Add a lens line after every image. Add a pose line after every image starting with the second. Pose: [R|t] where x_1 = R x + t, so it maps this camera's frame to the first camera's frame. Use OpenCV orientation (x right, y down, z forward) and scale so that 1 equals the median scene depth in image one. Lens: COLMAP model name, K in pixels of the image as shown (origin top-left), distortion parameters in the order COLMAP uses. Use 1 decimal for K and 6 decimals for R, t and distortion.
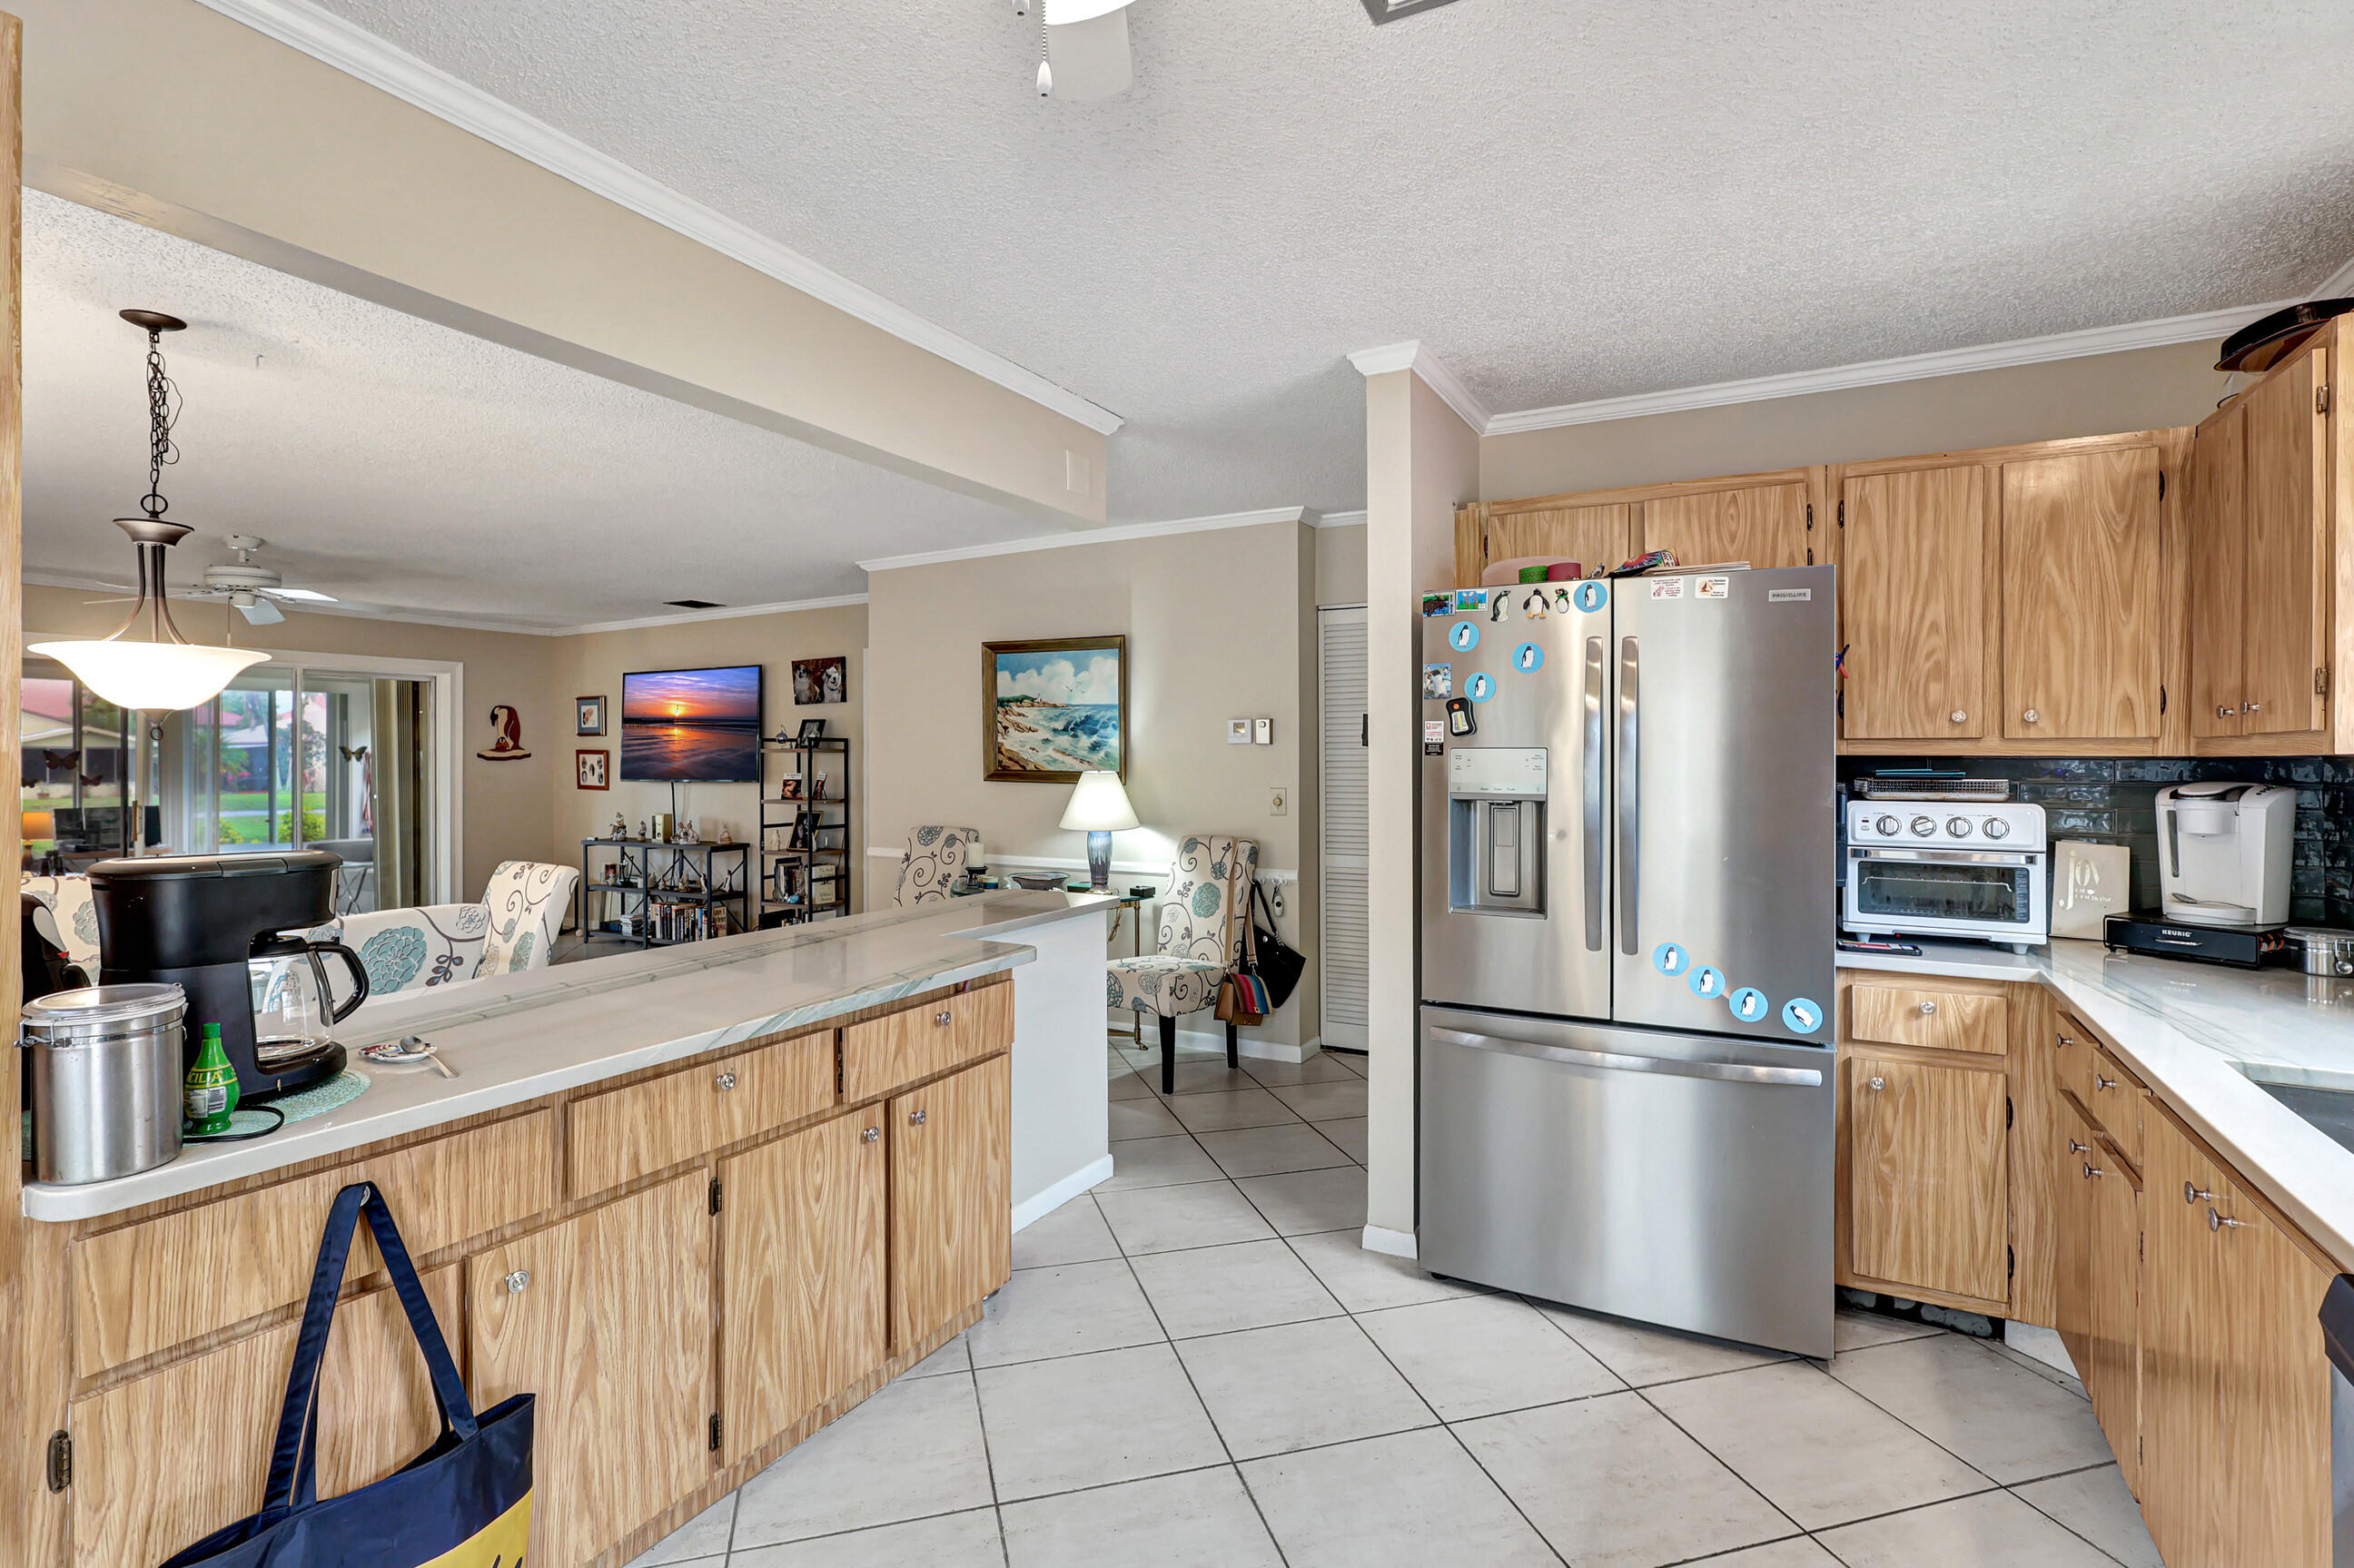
lens RADIAL K [[1097.8, 0, 1177.3], [0, 1097.8, 760.7], [0, 0, 1]] dist [-0.007900, 0.000085]
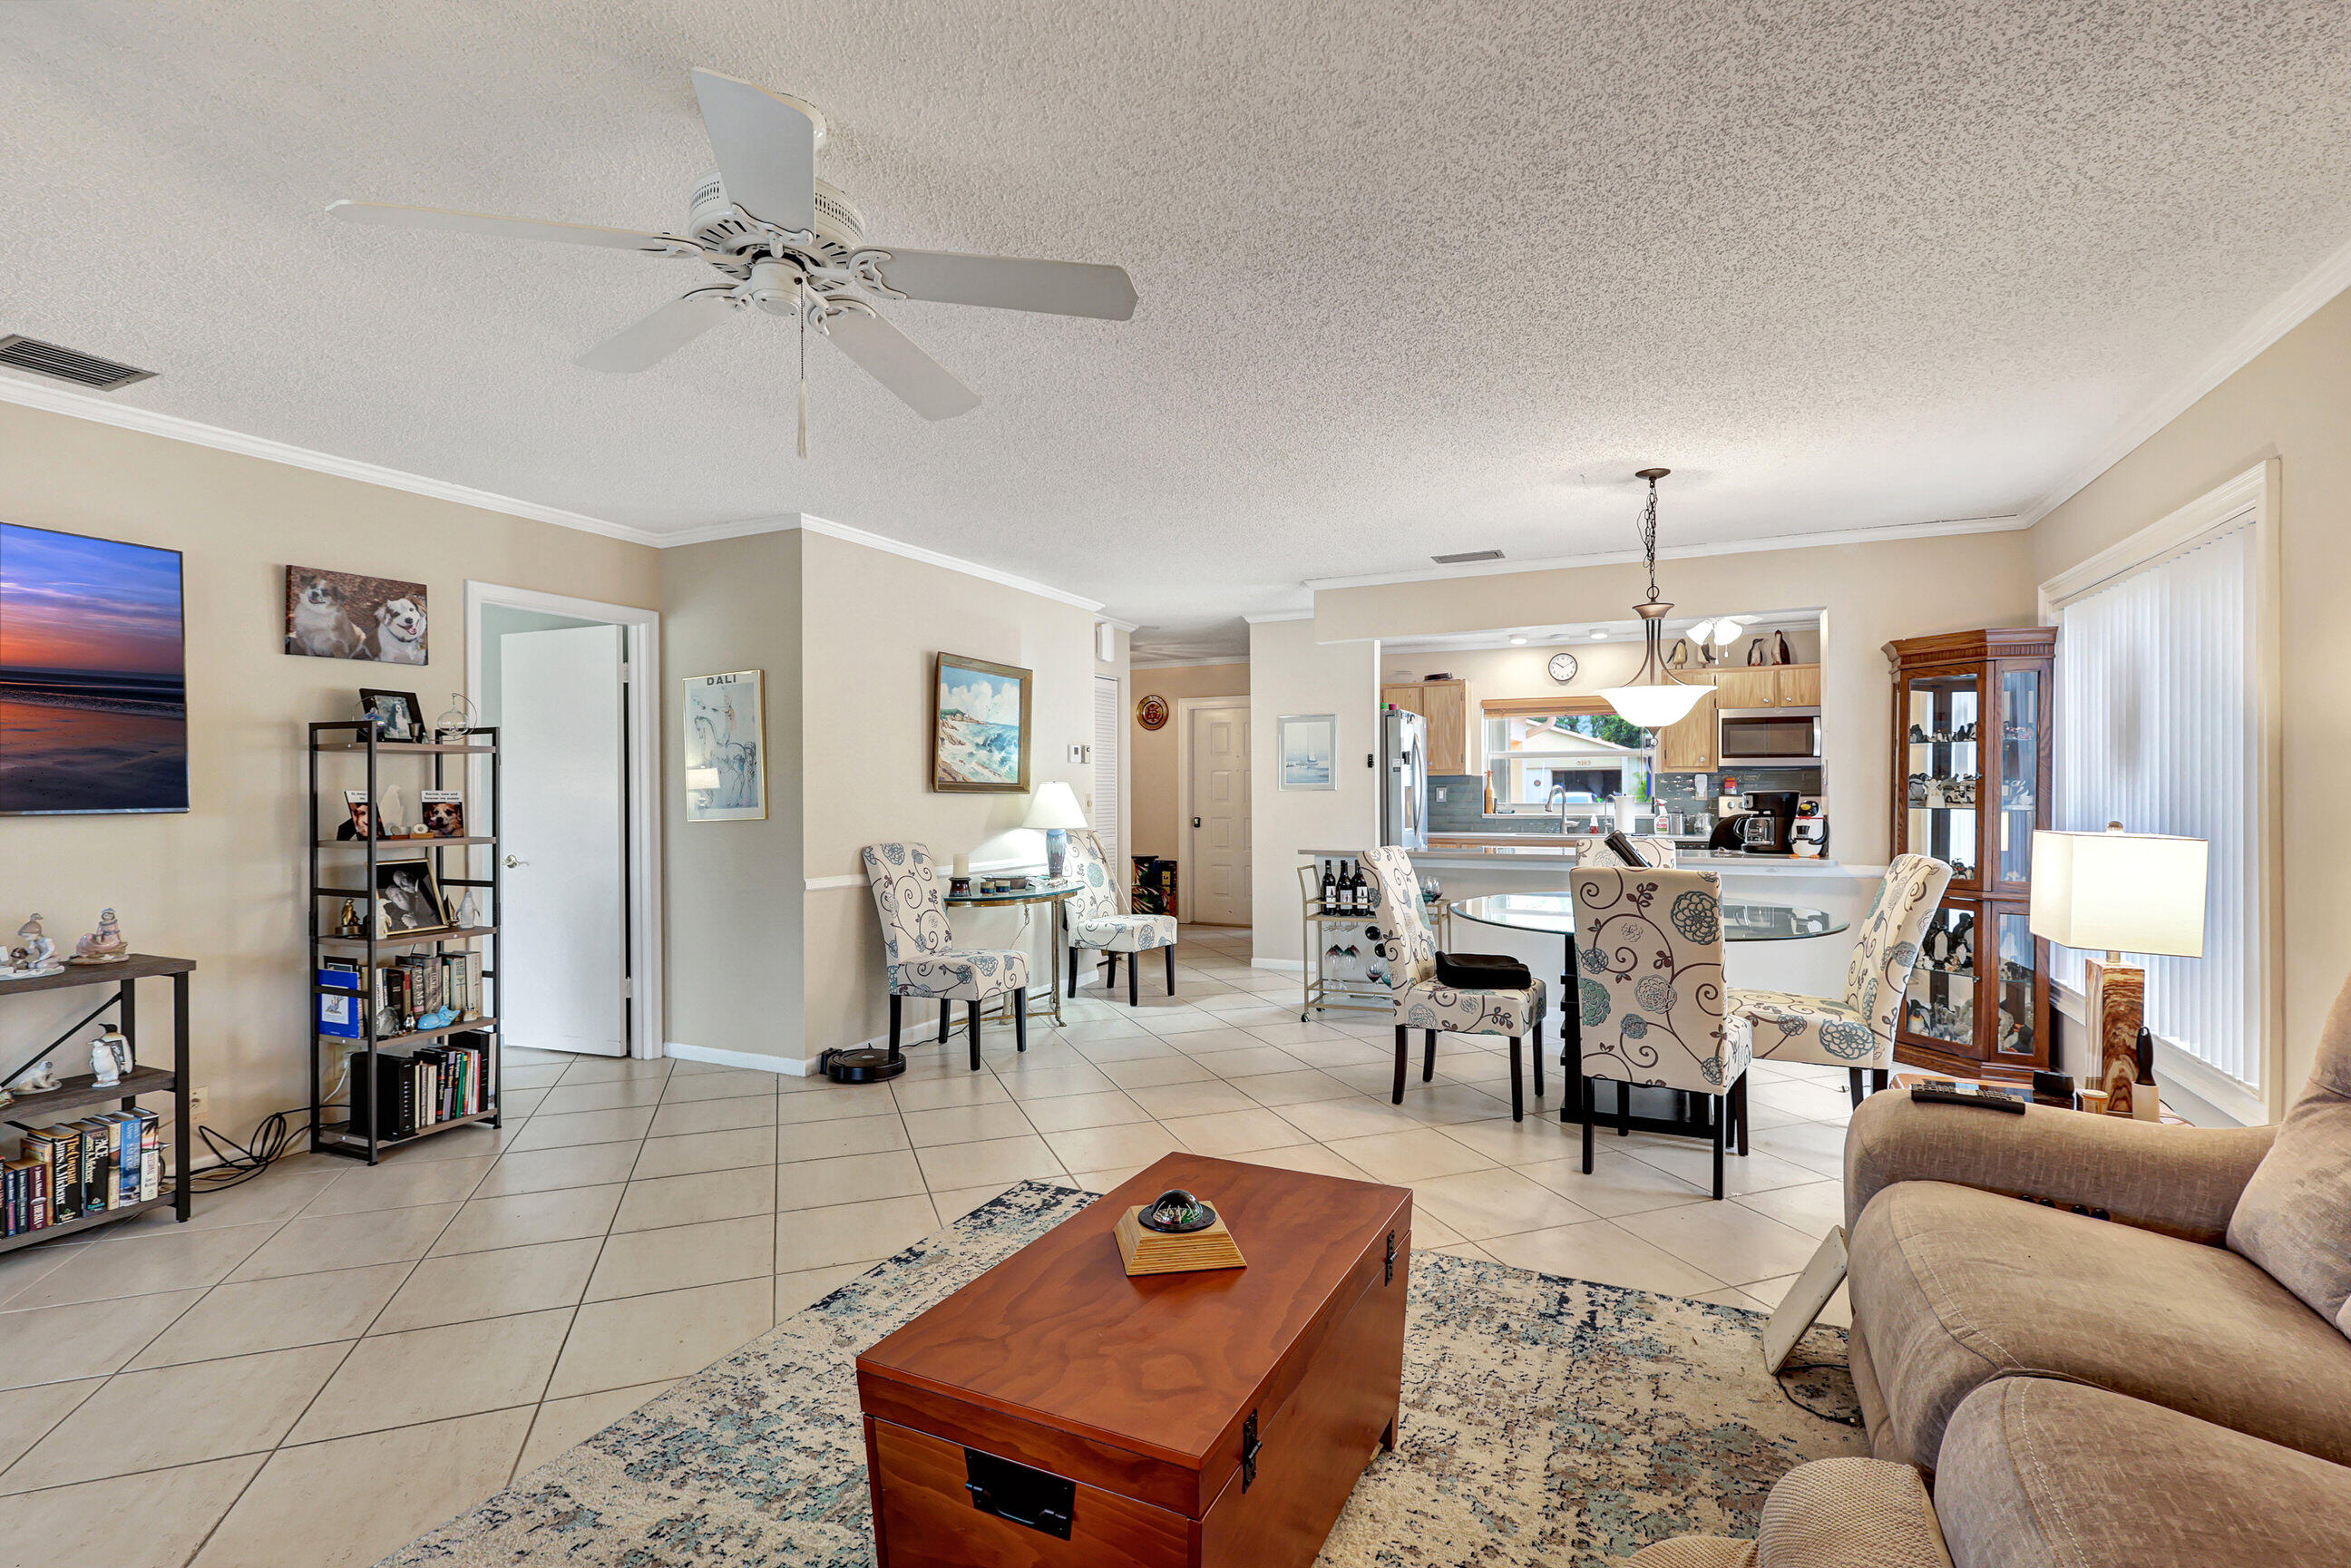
lens RADIAL K [[1098.2, 0, 1167.6], [0, 1098.2, 787.0], [0, 0, 1]] dist [-0.000740, 0.000052]
pose [[-0.062066, 0.003305, 0.998067, -1.170772], [0.007184, 0.999970, -0.002864, 0.017933], [-0.998046, 0.006992, -0.062088, 0.854232]]
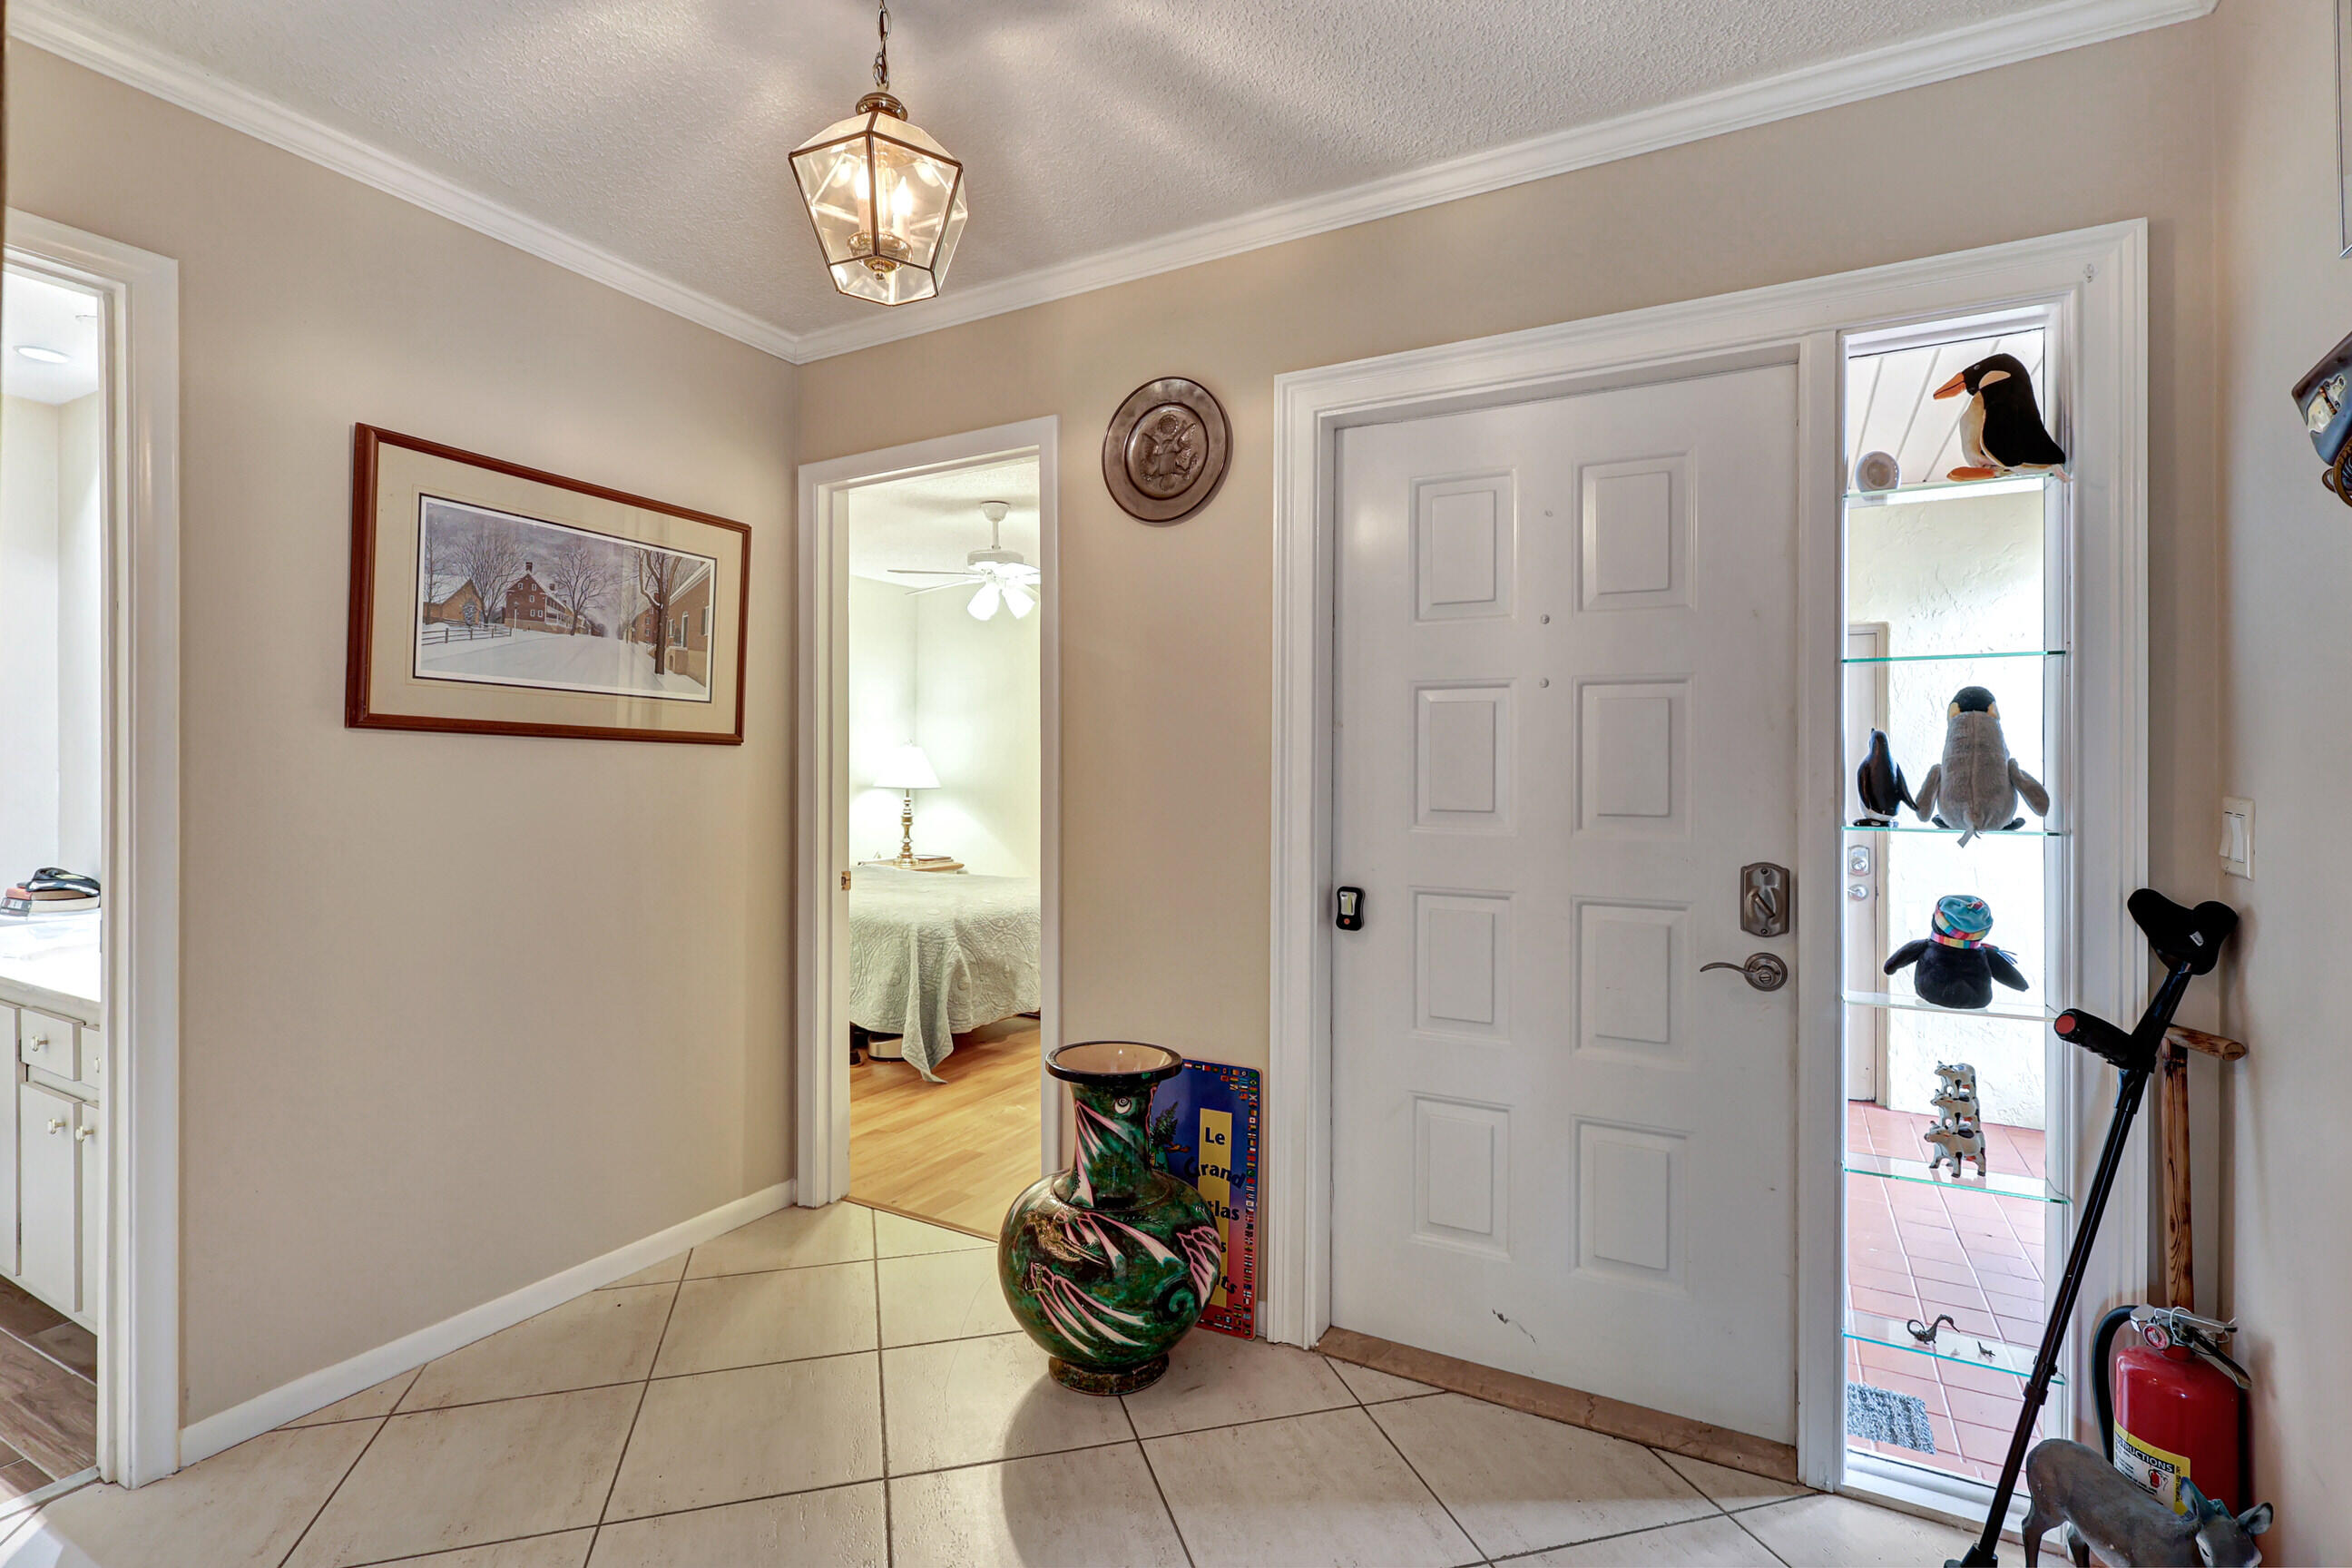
lens RADIAL K [[1098.7, 0, 1168.1], [0, 1098.7, 787.0], [0, 0, 1]] dist [-0.000740, 0.000052]
pose [[0.023925, -0.003694, 0.999707, 0.196759], [-0.000019, 0.999993, 0.003696, 0.021259], [-0.999714, -0.000107, 0.023925, 0.754685]]
